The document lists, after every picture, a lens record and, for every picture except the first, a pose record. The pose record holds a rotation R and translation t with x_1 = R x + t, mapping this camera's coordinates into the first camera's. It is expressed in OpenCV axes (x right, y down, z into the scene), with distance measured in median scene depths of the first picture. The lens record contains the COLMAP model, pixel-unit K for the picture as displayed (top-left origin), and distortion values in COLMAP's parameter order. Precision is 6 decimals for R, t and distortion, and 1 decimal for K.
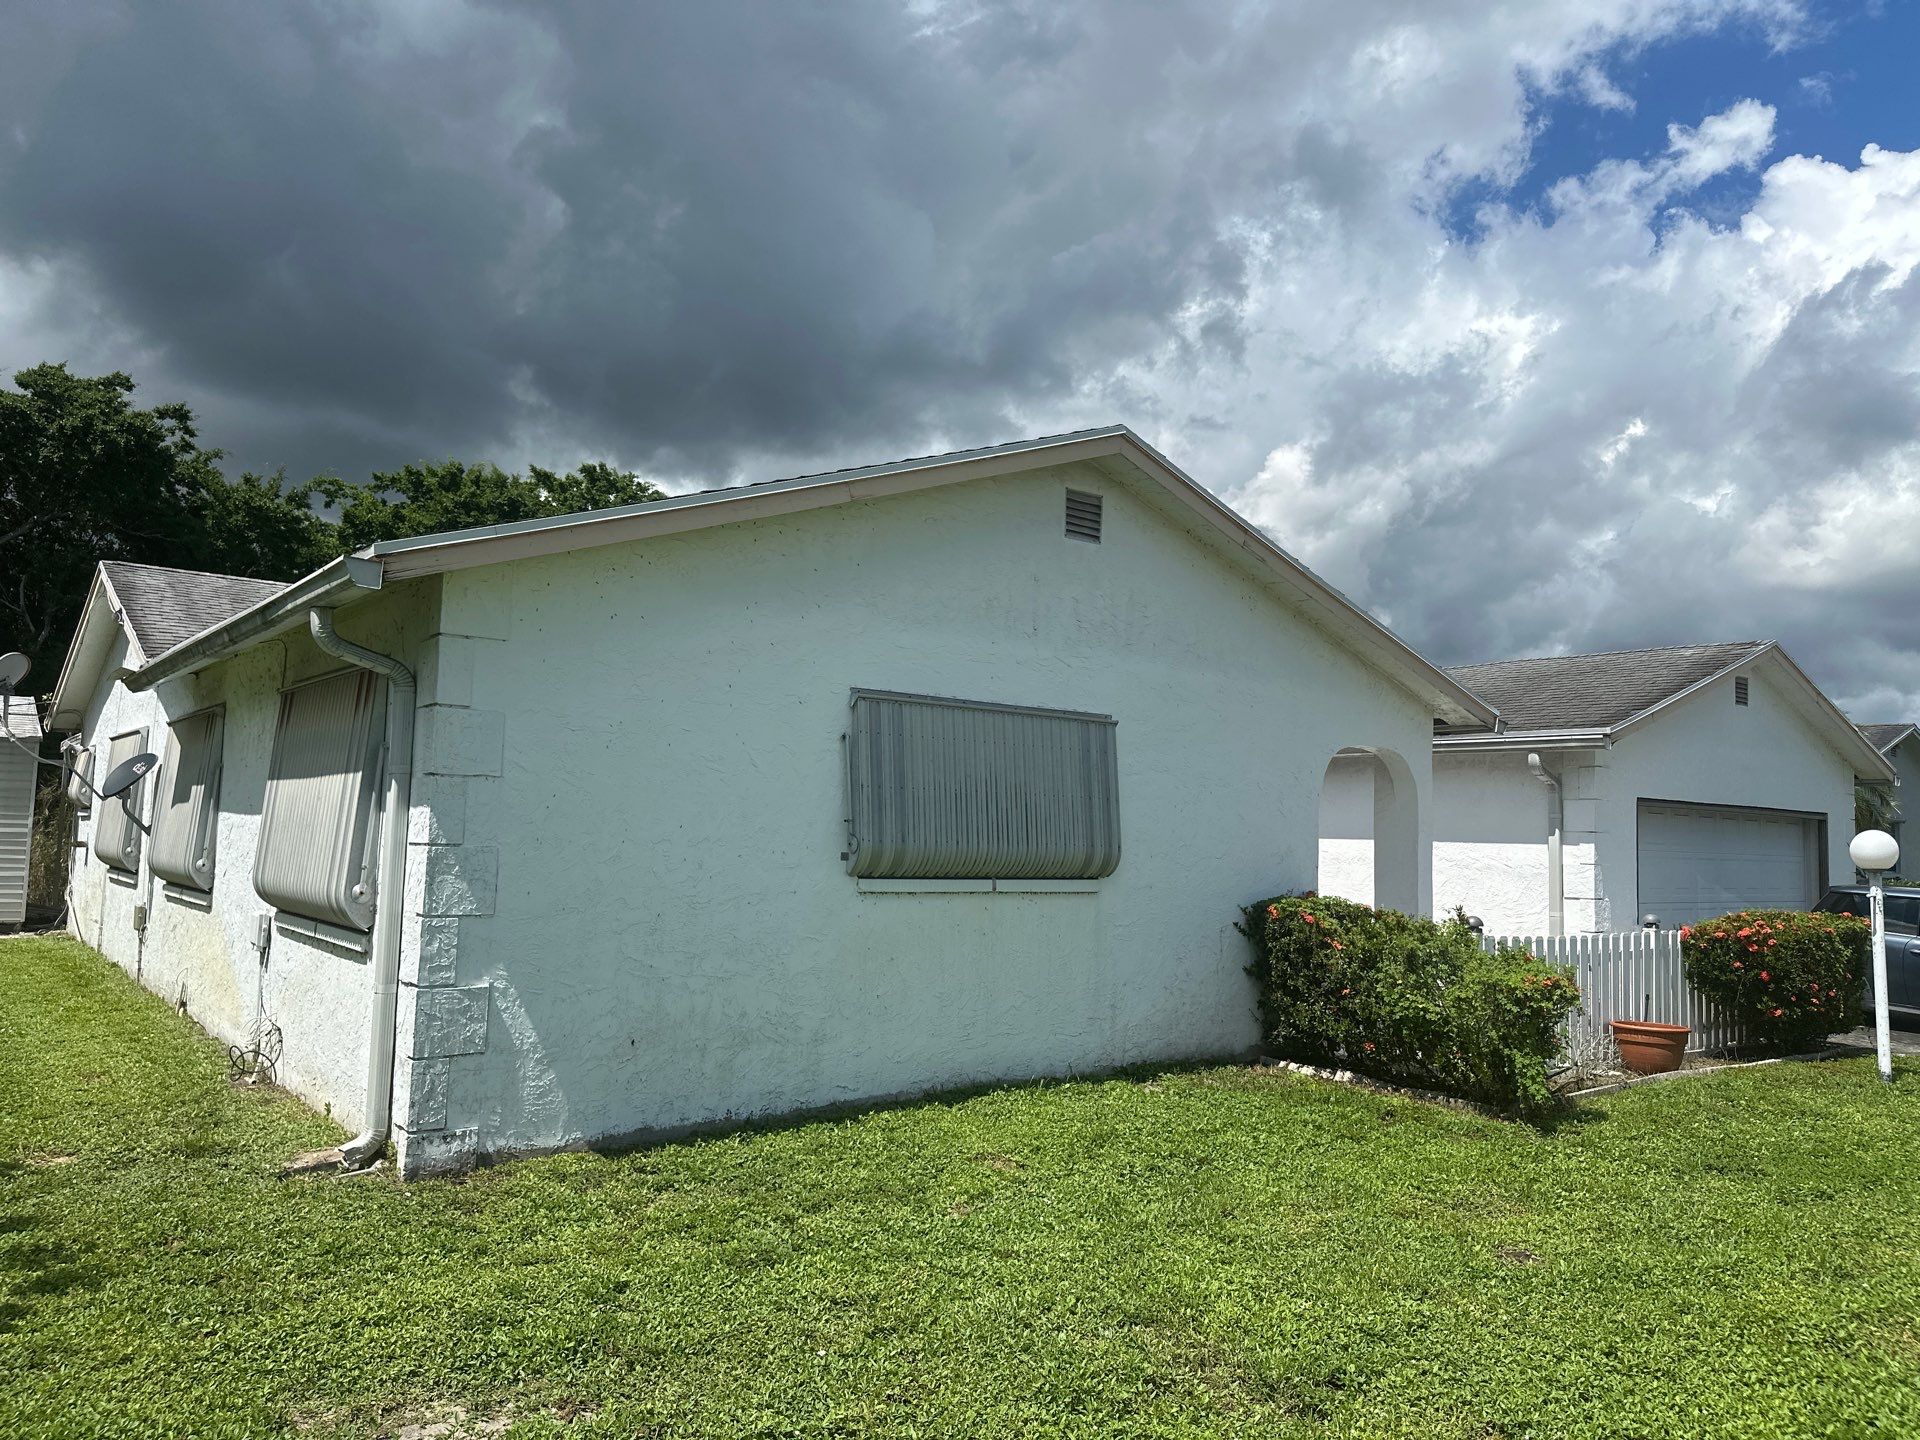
lens RADIAL K [[1377.9, 0, 960.0], [0, 1377.9, 720.0], [0, 0, 1]] dist [0.044037, -0.000363]
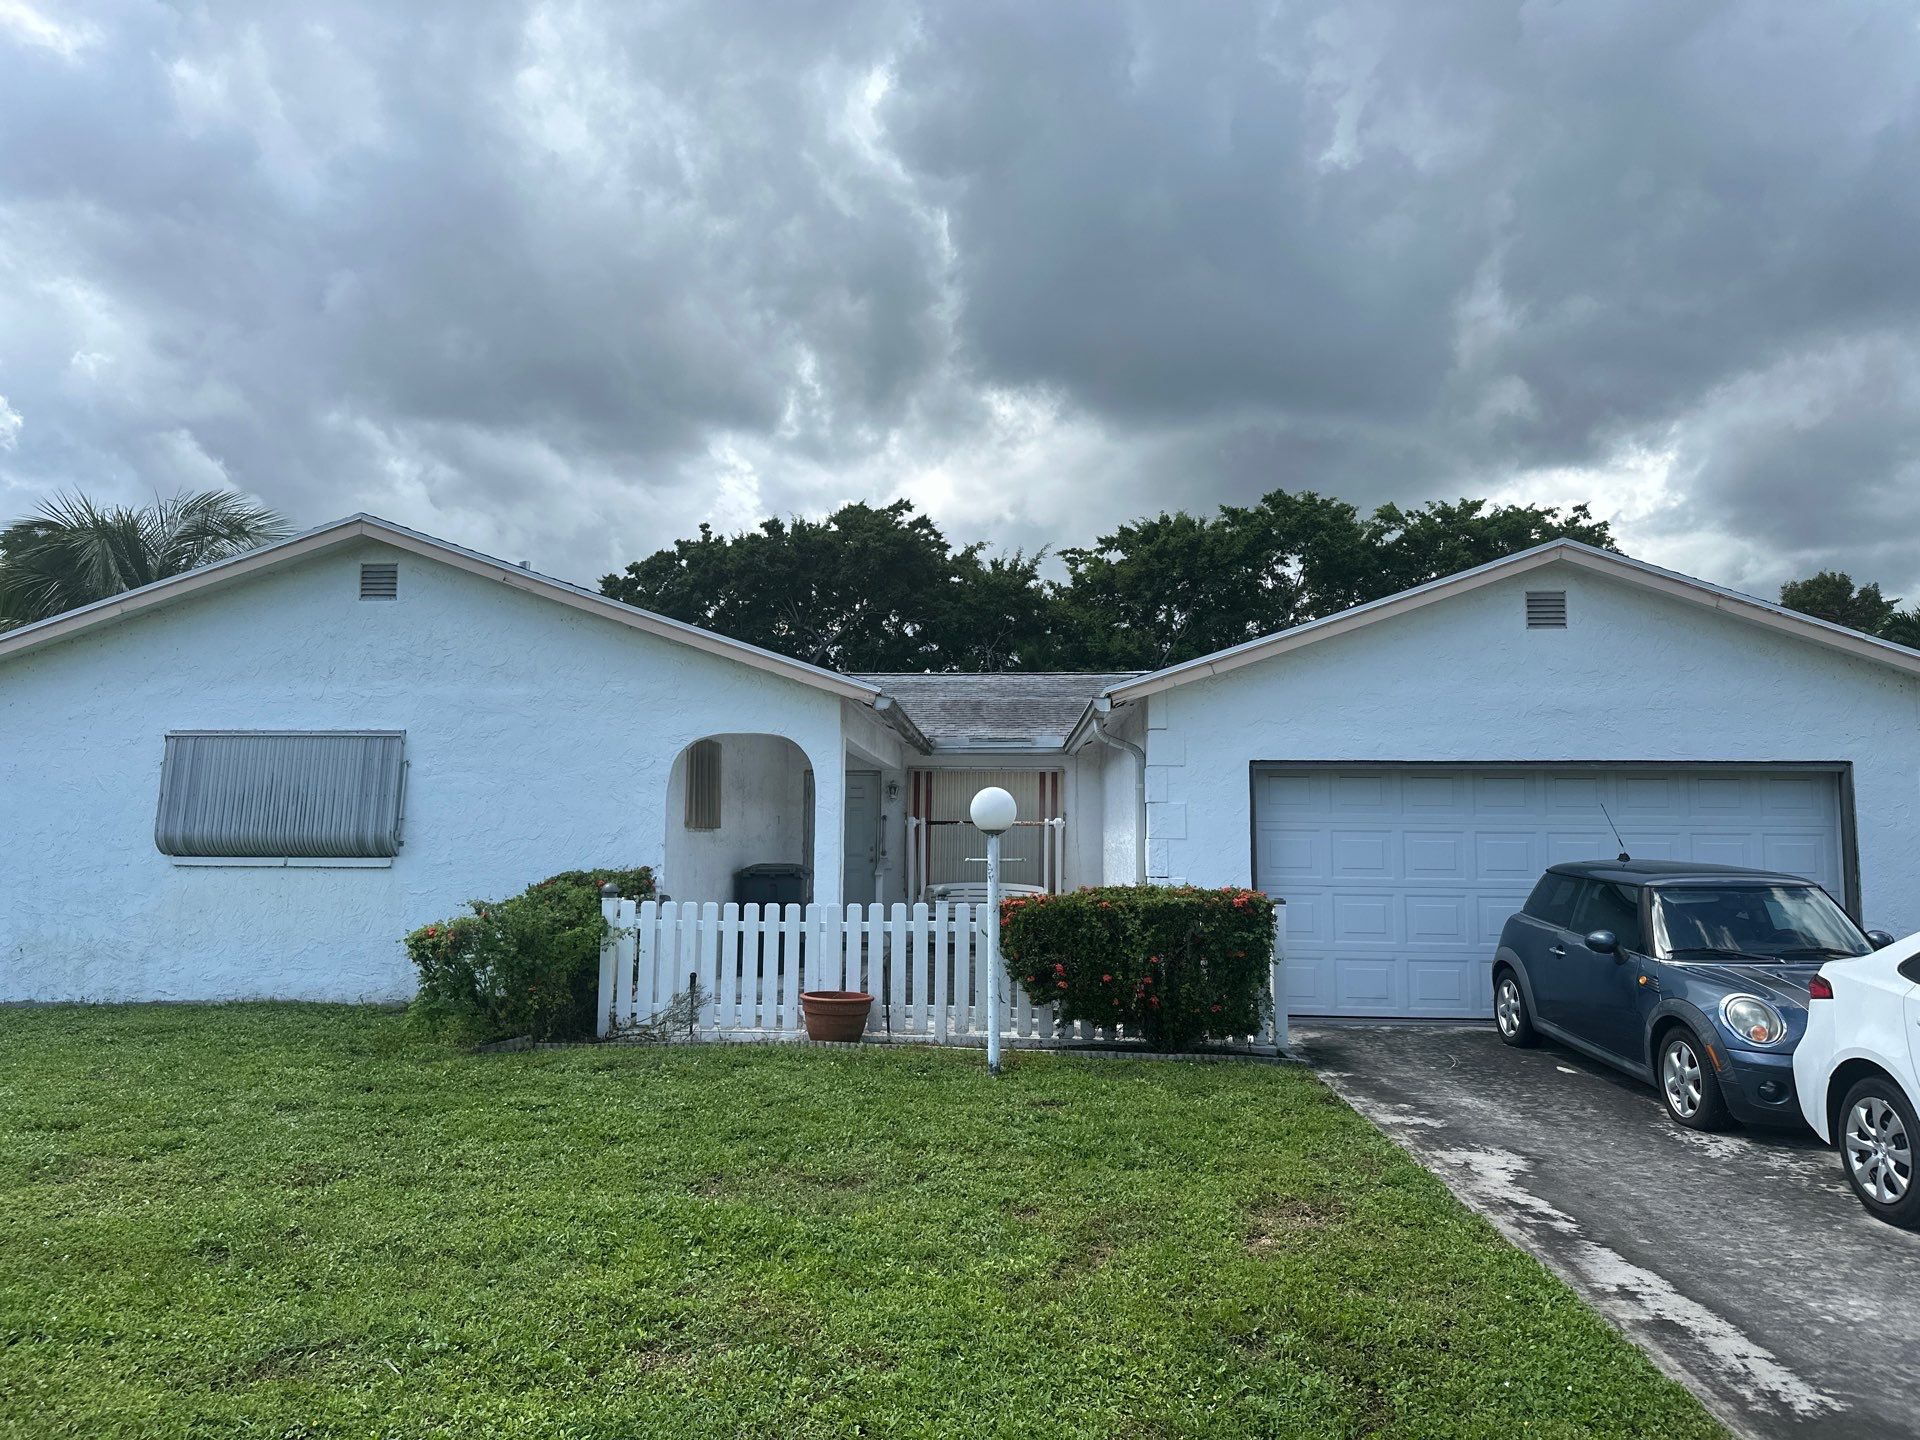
lens RADIAL K [[1364.8, 0, 977.5], [0, 1364.8, 712.0], [0, 0, 1]] dist [-0.025920, -0.002380]
pose [[0.753959, -0.085889, -0.651283, 1.460090], [0.073265, 0.996225, -0.046564, 0.084528], [0.652823, -0.012609, 0.757405, 0.422241]]
